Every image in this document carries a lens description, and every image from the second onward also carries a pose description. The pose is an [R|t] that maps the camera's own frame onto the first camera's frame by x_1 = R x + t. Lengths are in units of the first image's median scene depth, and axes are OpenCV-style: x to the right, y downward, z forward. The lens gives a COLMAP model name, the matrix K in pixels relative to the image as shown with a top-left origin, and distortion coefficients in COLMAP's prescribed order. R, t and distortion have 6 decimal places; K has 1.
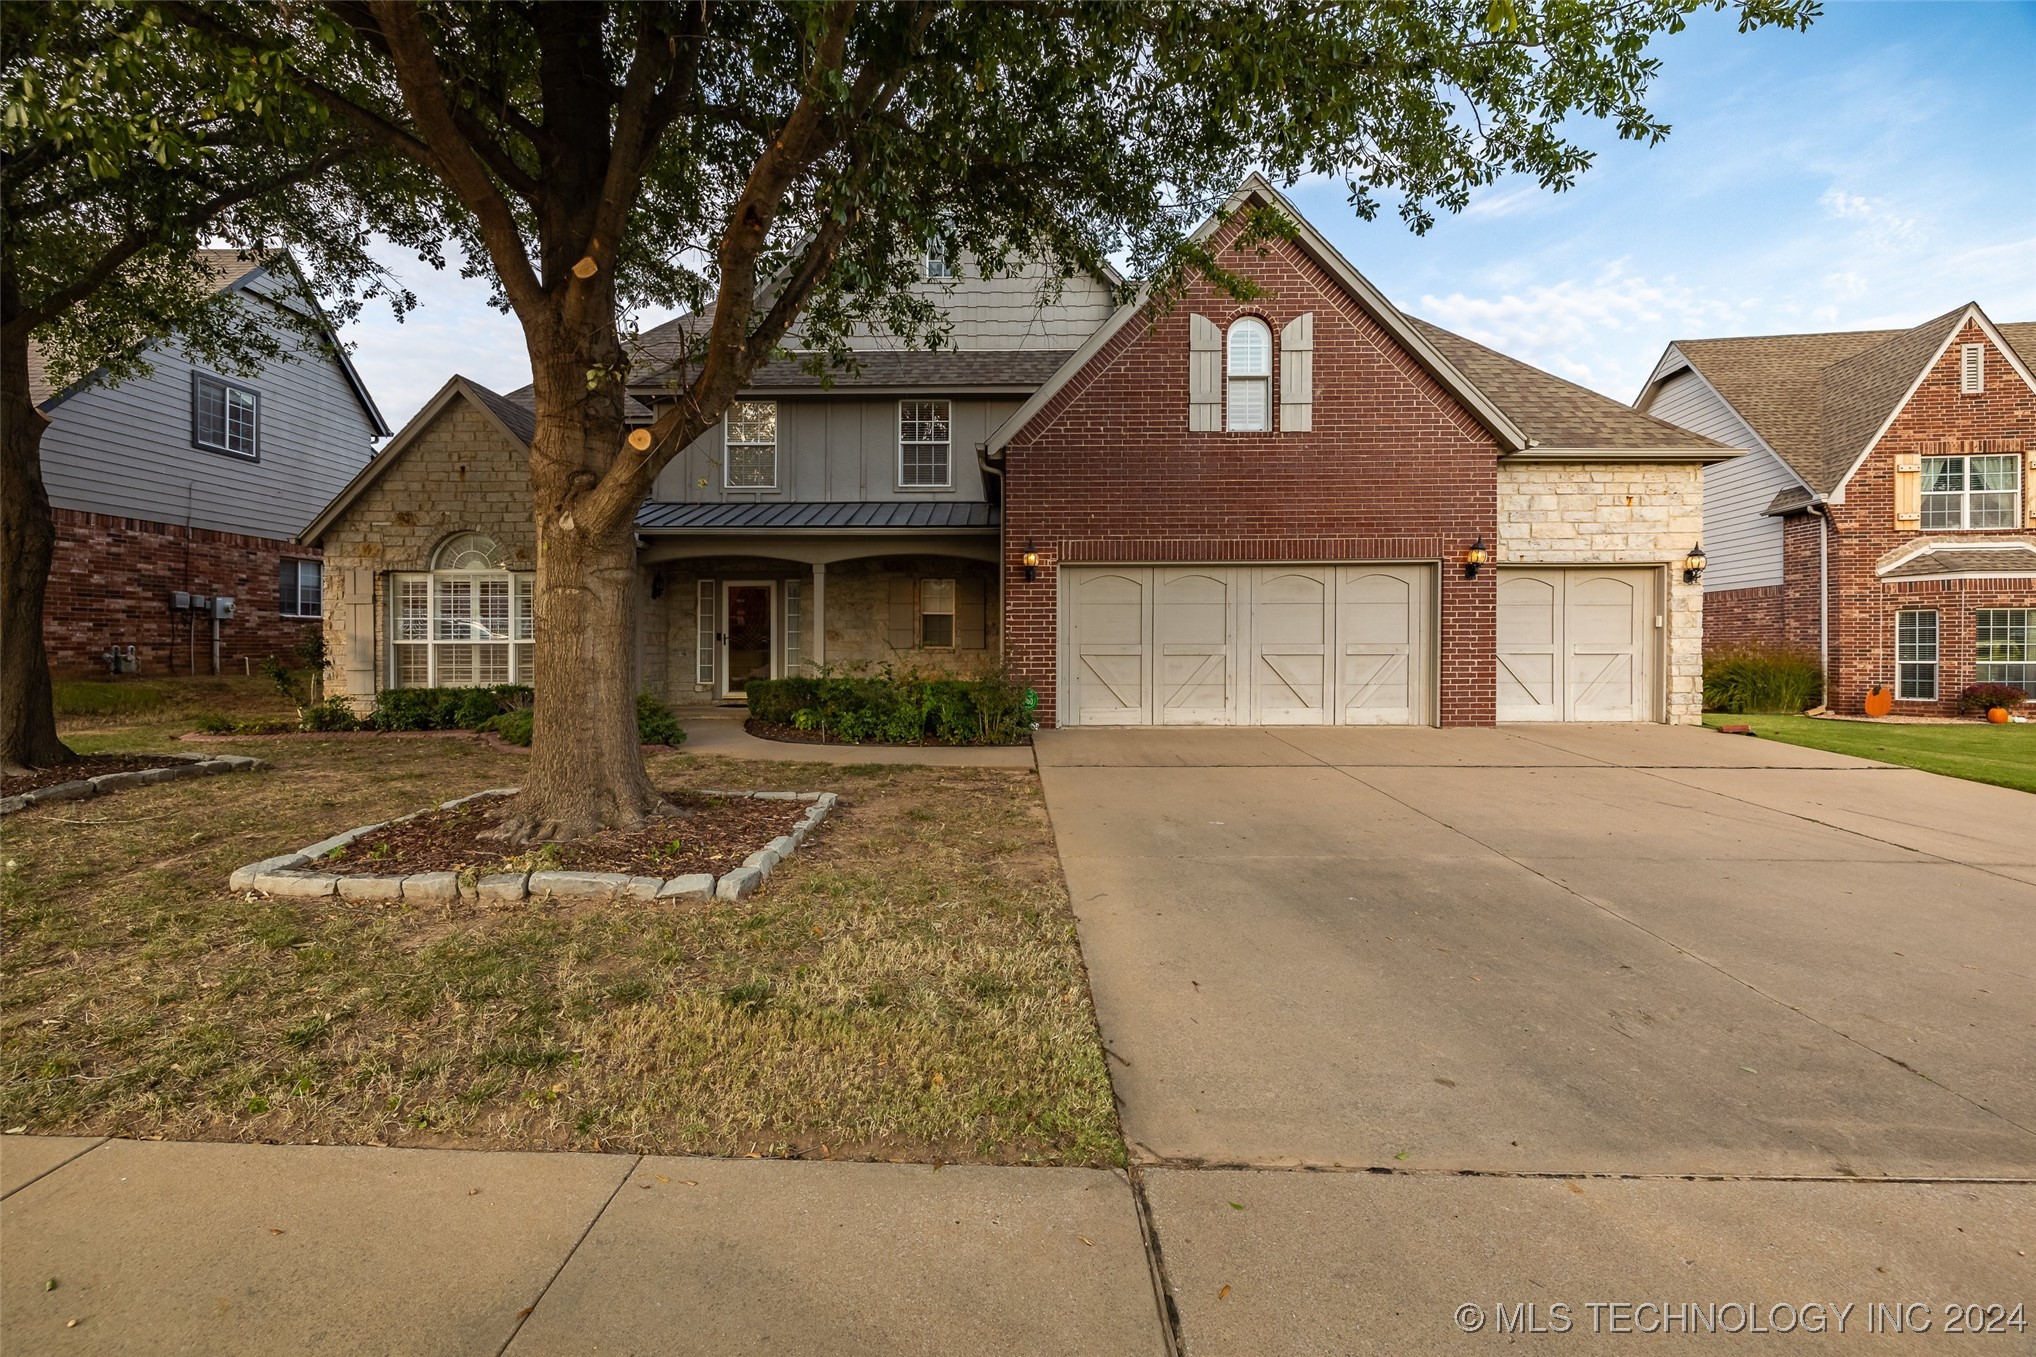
lens RADIAL K [[865.5, 0, 1018.0], [0, 865.5, 678.5], [0, 0, 1]] dist [-0.001609, 0.000218]
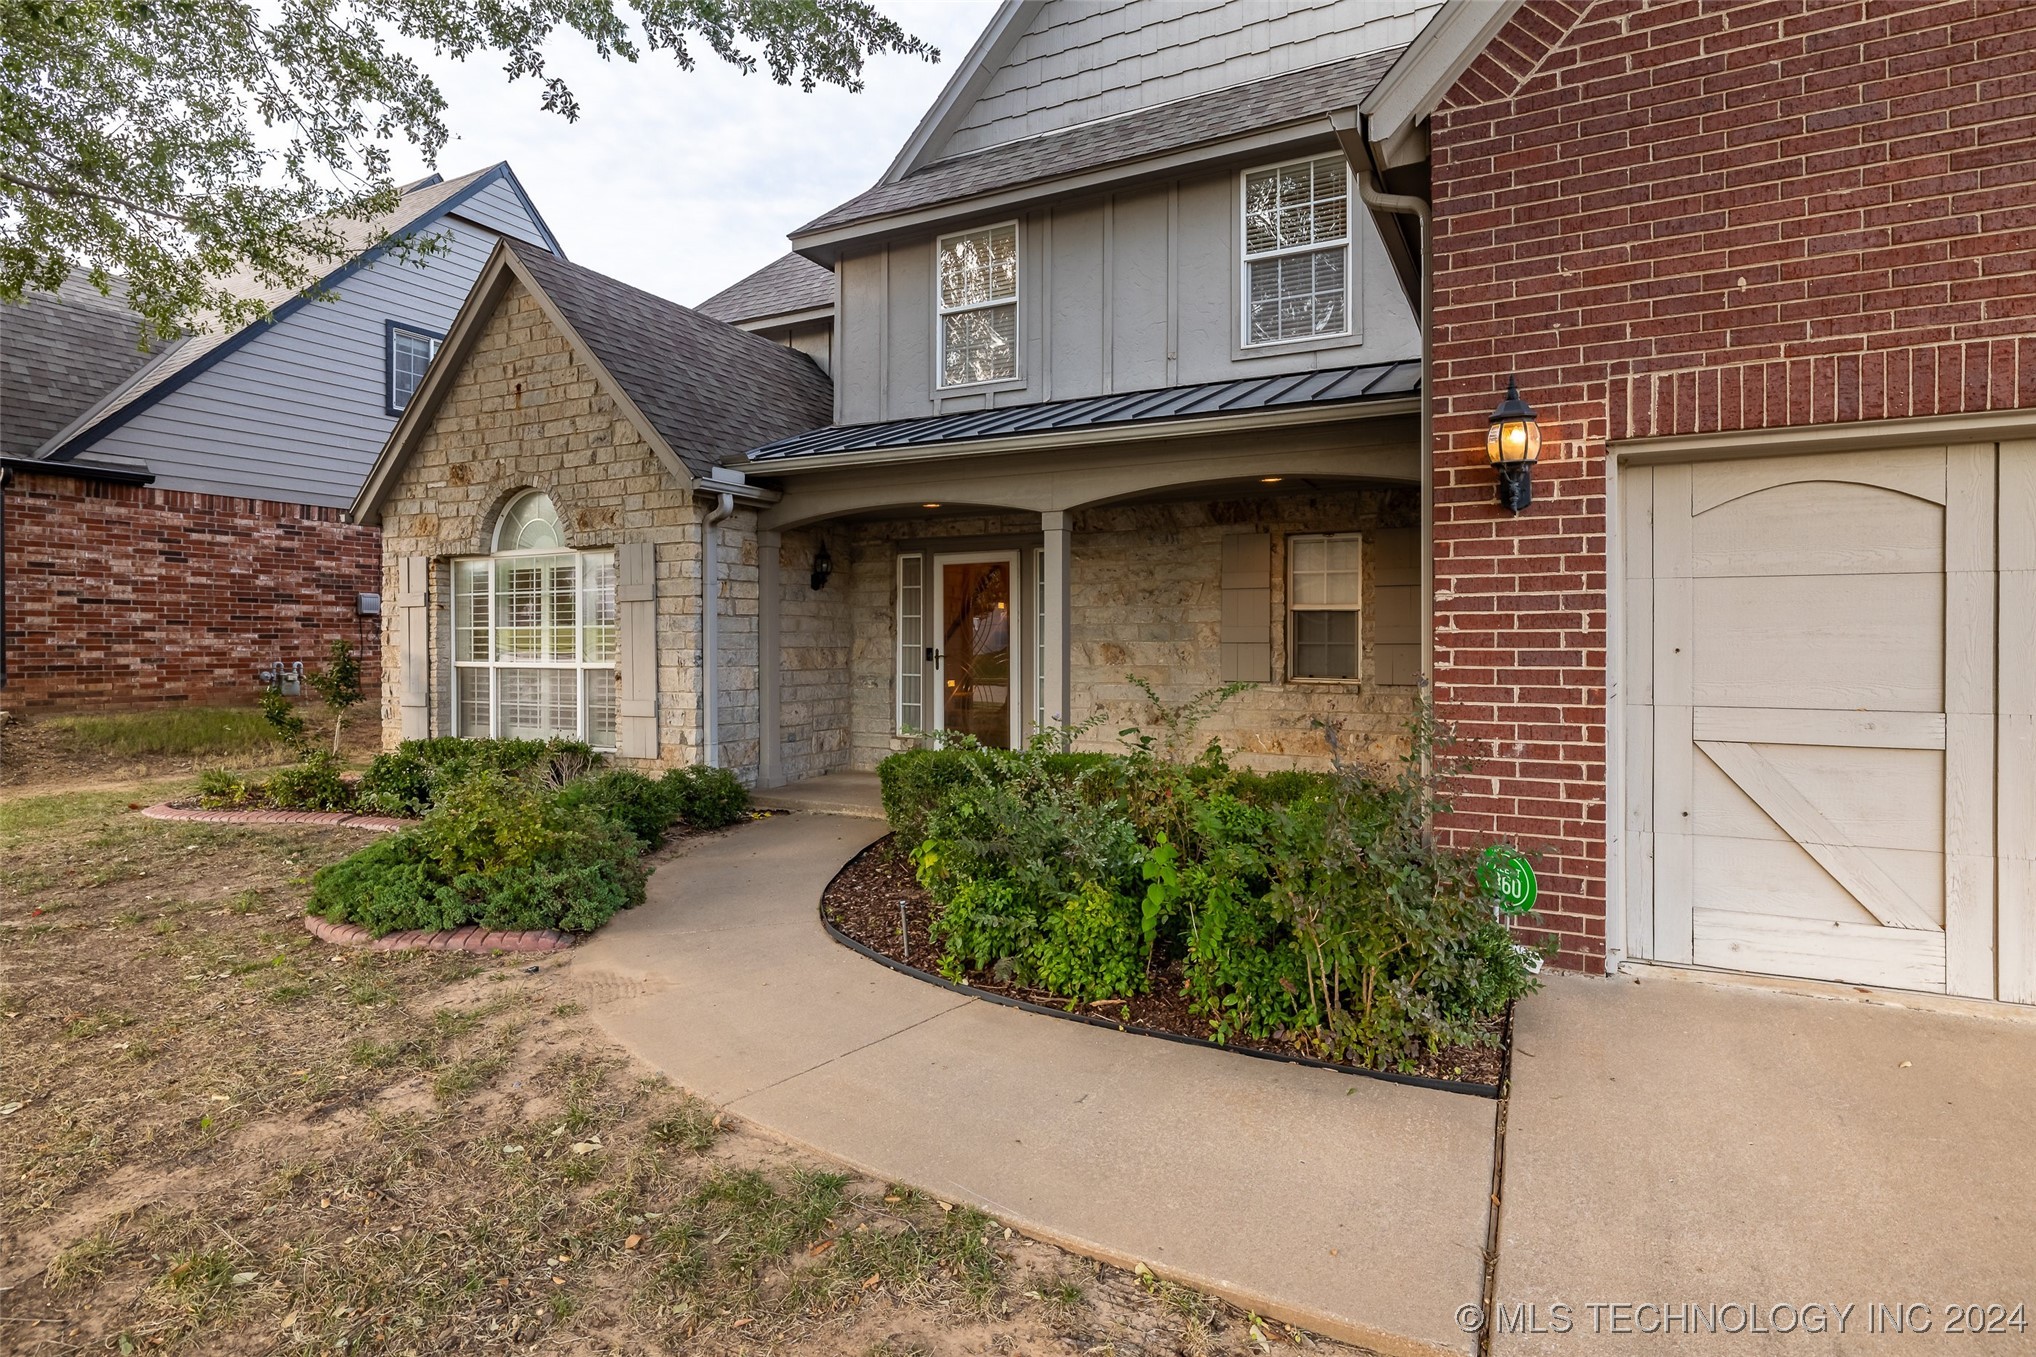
lens RADIAL K [[1059.4, 0, 1021.2], [0, 1059.4, 632.9], [0, 0, 1]] dist [-0.005197, -0.000847]
pose [[0.890243, -0.003046, -0.455475, 0.025883], [-0.018072, 0.998954, -0.042003, -0.039717], [0.455127, 0.045624, 0.889257, 0.479537]]
